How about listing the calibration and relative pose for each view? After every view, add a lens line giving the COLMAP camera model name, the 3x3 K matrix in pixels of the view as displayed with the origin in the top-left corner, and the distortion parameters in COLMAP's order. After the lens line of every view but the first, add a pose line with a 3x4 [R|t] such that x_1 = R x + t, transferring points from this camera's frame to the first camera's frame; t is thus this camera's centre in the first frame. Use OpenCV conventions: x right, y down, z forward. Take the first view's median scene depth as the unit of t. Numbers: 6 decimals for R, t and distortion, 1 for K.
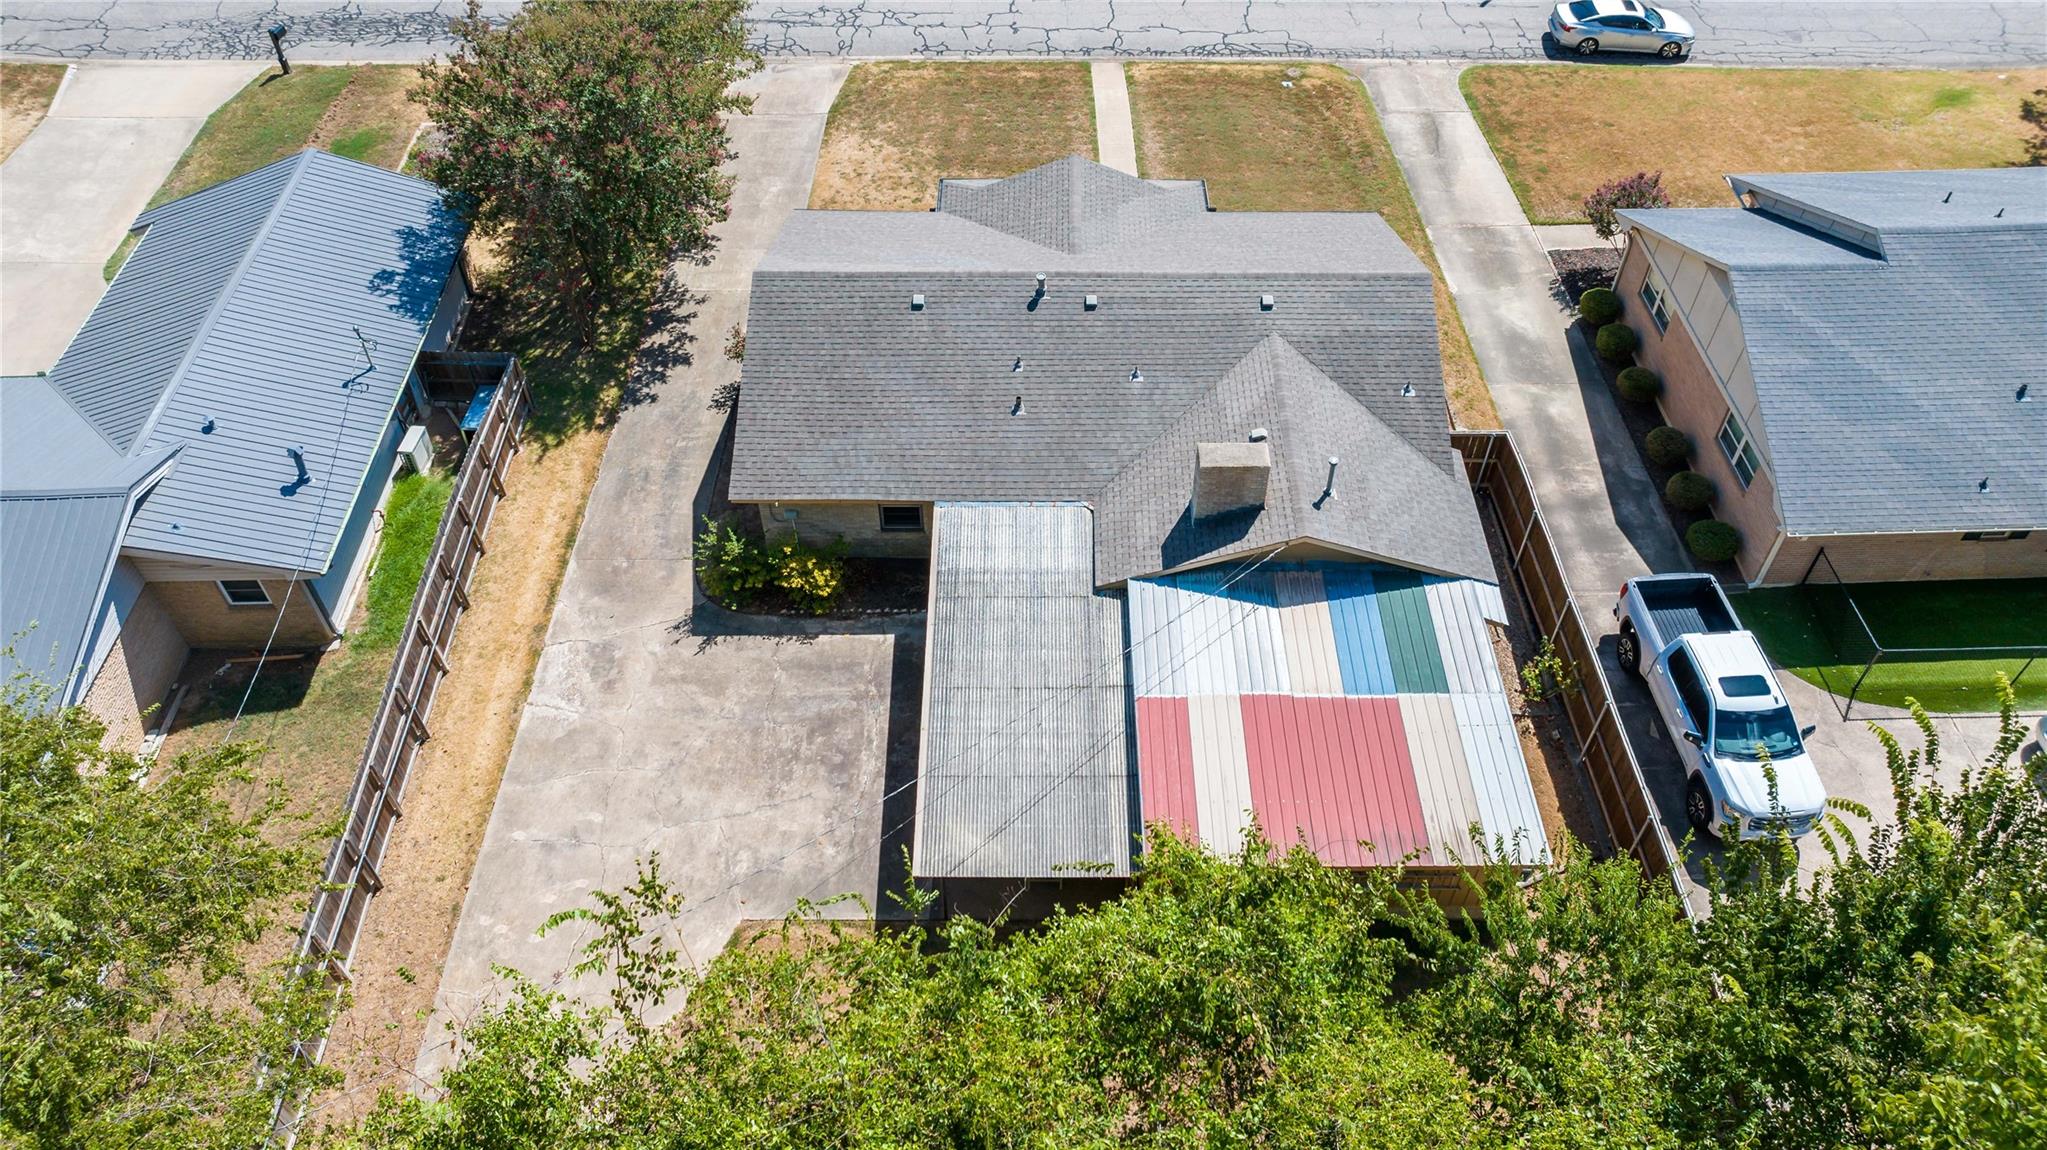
lens RADIAL K [[1451.4, 0, 1036.5], [0, 1451.4, 571.4], [0, 0, 1]] dist [-0.023808, 0.001722]
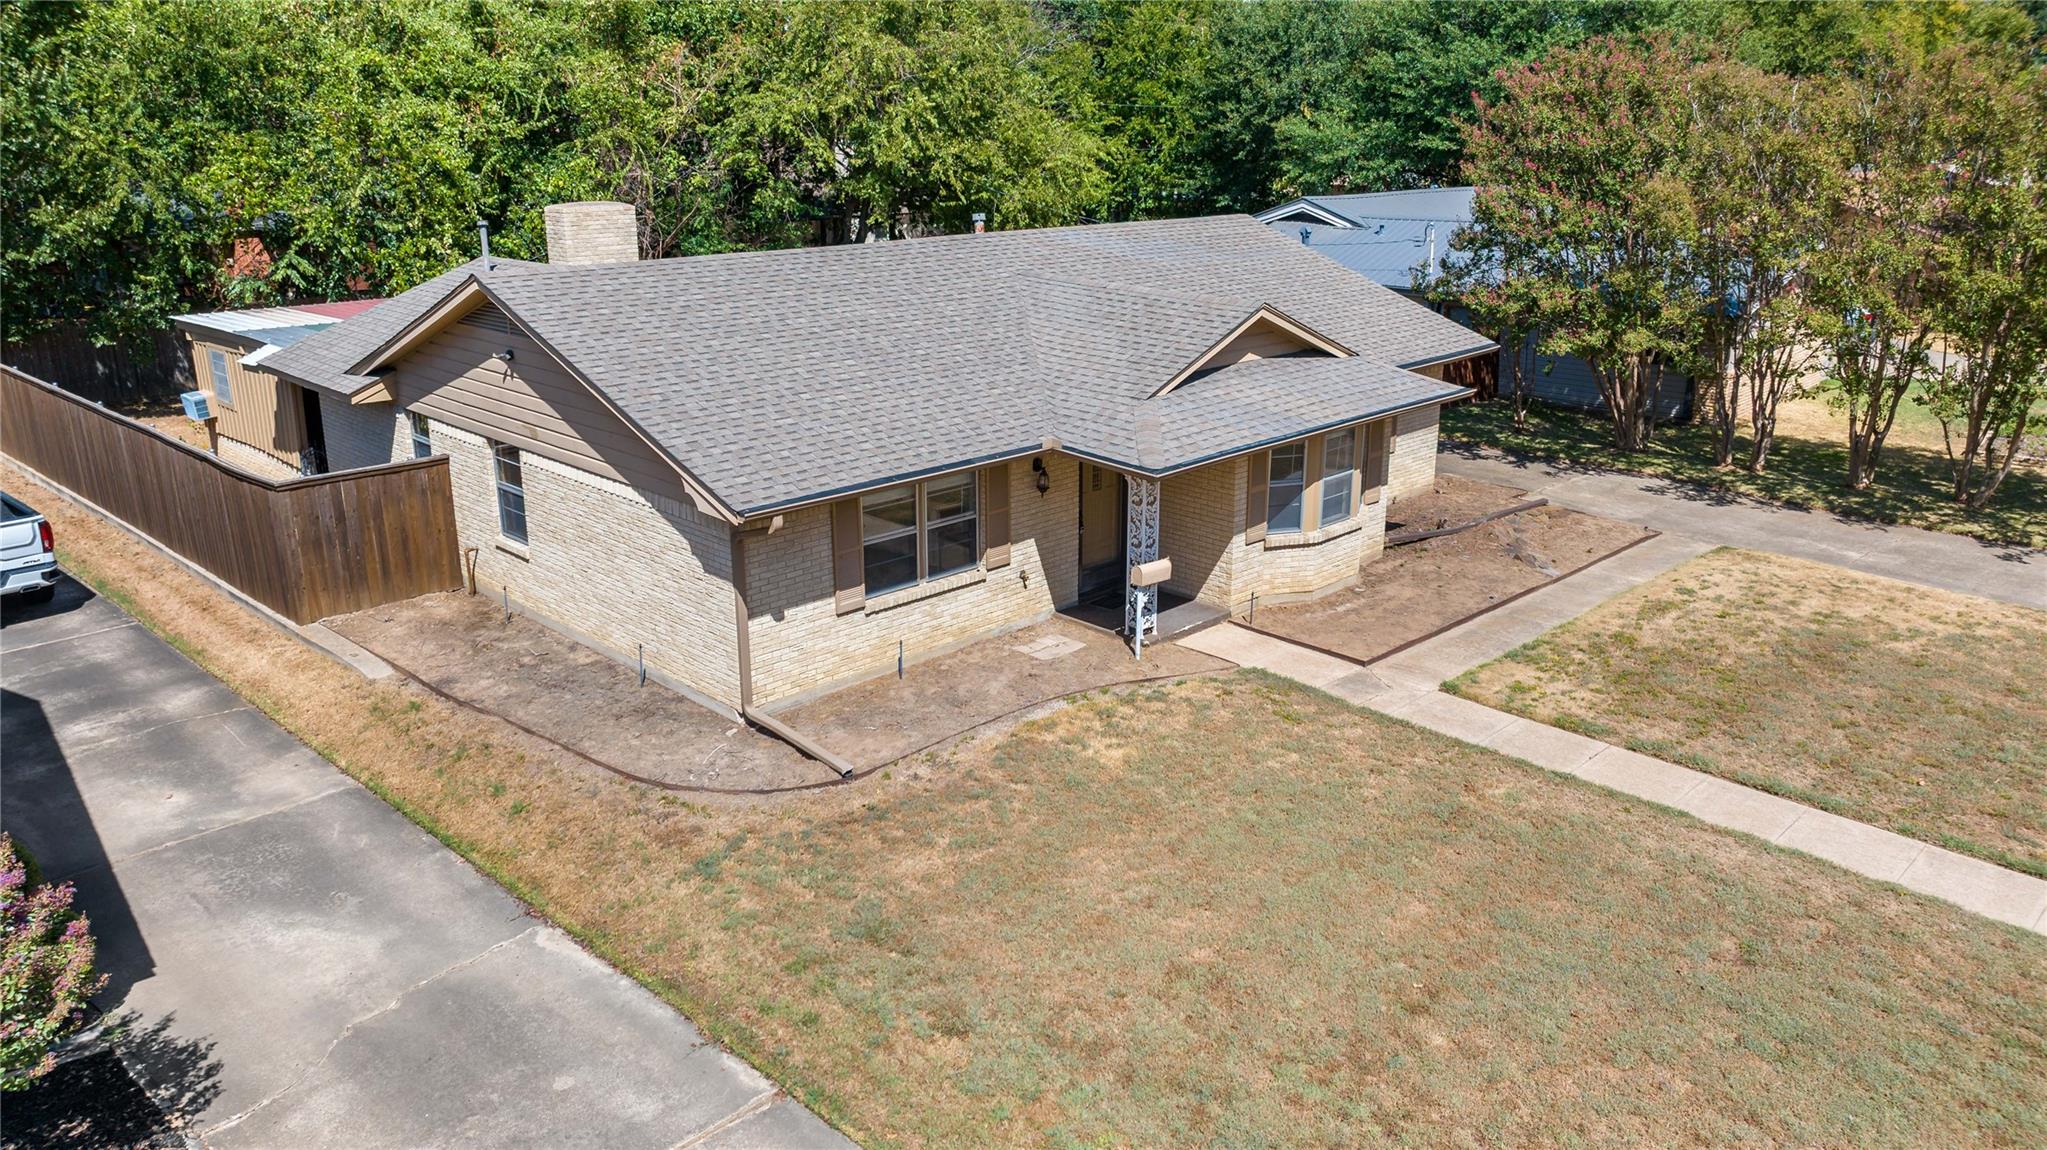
lens RADIAL K [[1451.4, 0, 1022.4], [0, 1451.4, 575.8], [0, 0, 1]] dist [-0.023808, 0.001722]
pose [[-0.712477, 0.222057, -0.665633, 0.457587], [-0.518244, 0.473018, 0.712515, -0.573265], [0.473075, 0.852611, -0.221934, 1.185142]]
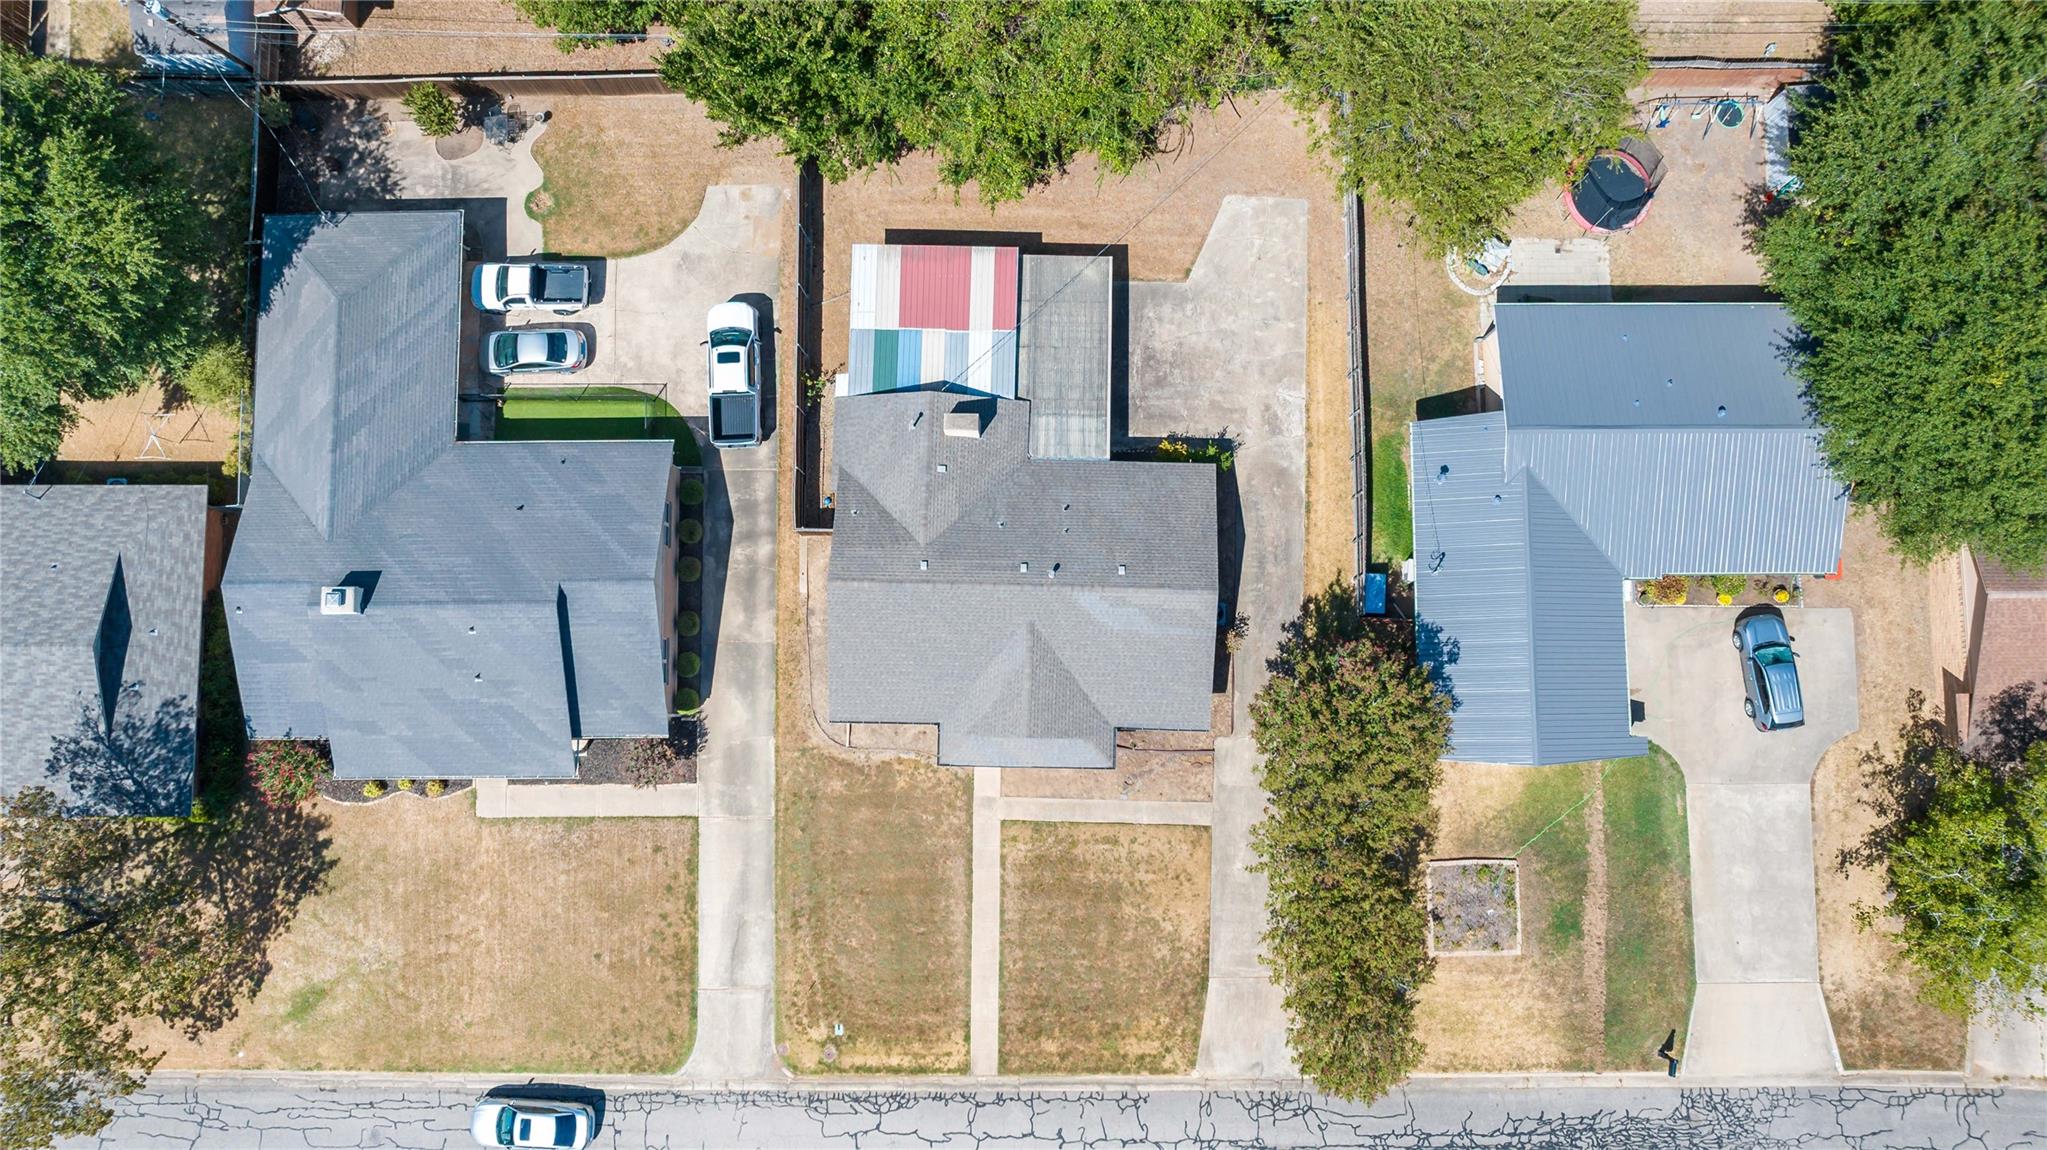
lens RADIAL K [[1451.4, 0, 1021.6], [0, 1451.4, 573.8], [0, 0, 1]] dist [-0.023808, 0.001722]
pose [[-0.999615, -0.023427, 0.014884, 0.012486], [0.026583, -0.653859, 0.756149, -1.366375], [-0.007982, 0.756254, 0.654230, -0.132400]]
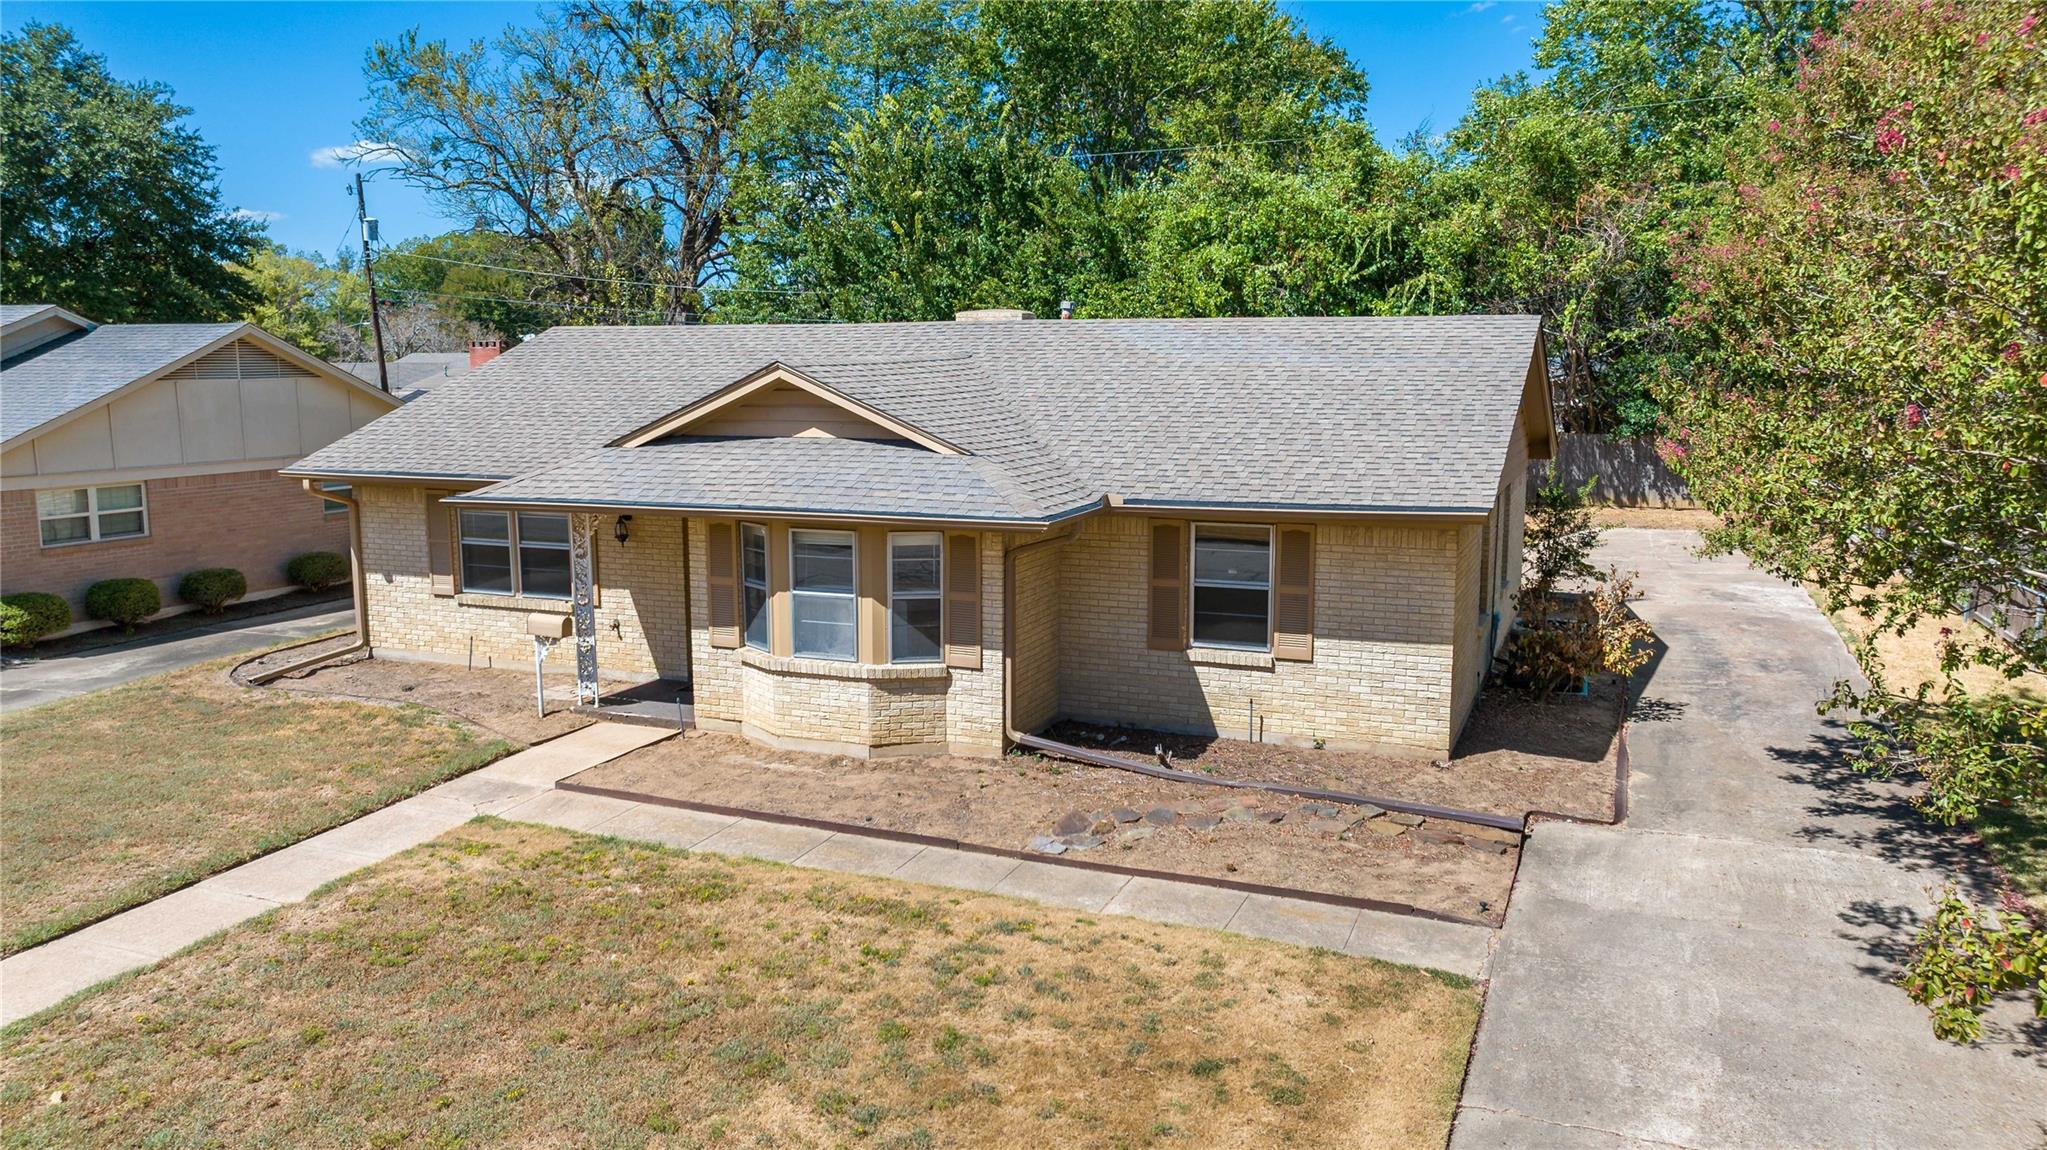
lens RADIAL K [[1451.4, 0, 1031.0], [0, 1451.4, 575.4], [0, 0, 1]] dist [-0.023808, 0.001722]
pose [[-0.926004, -0.047367, 0.374531, -0.207134], [0.288256, 0.551913, 0.782497, -0.569334], [-0.243773, 0.832556, -0.497419, 1.272419]]
